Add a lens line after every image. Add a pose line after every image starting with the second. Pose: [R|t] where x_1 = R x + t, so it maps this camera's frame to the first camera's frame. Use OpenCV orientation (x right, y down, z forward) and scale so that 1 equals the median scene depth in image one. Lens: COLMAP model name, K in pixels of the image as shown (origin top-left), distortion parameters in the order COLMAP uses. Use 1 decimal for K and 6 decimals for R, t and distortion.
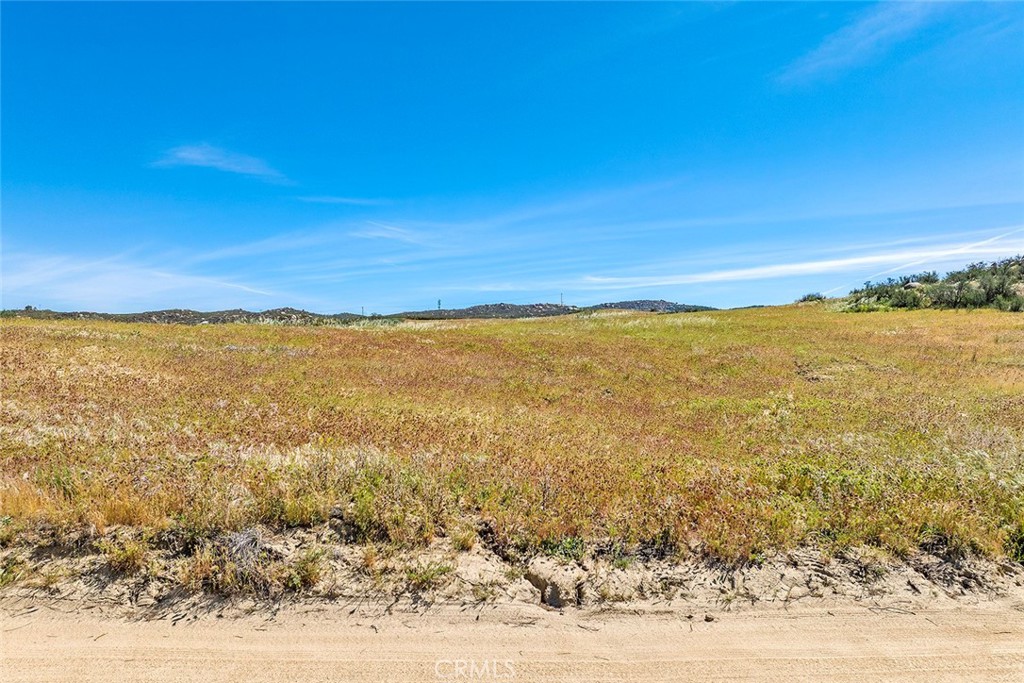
lens RADIAL K [[717.9, 0, 512.0], [0, 717.9, 341.5], [0, 0, 1]] dist [-0.064870, 0.038458]
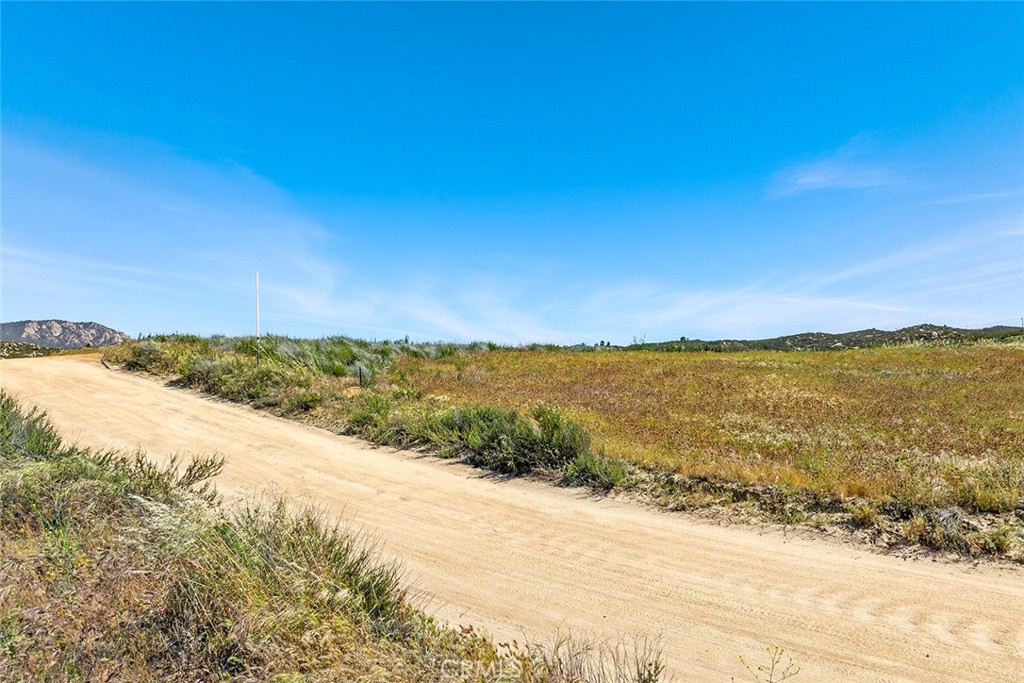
lens RADIAL K [[717.9, 0, 512.0], [0, 717.9, 341.5], [0, 0, 1]] dist [-0.064870, 0.038458]
pose [[0.670187, -0.051067, -0.740433, 0.104852], [0.028756, 0.998668, -0.042849, -0.034180], [0.741635, 0.007425, 0.670762, -0.619652]]
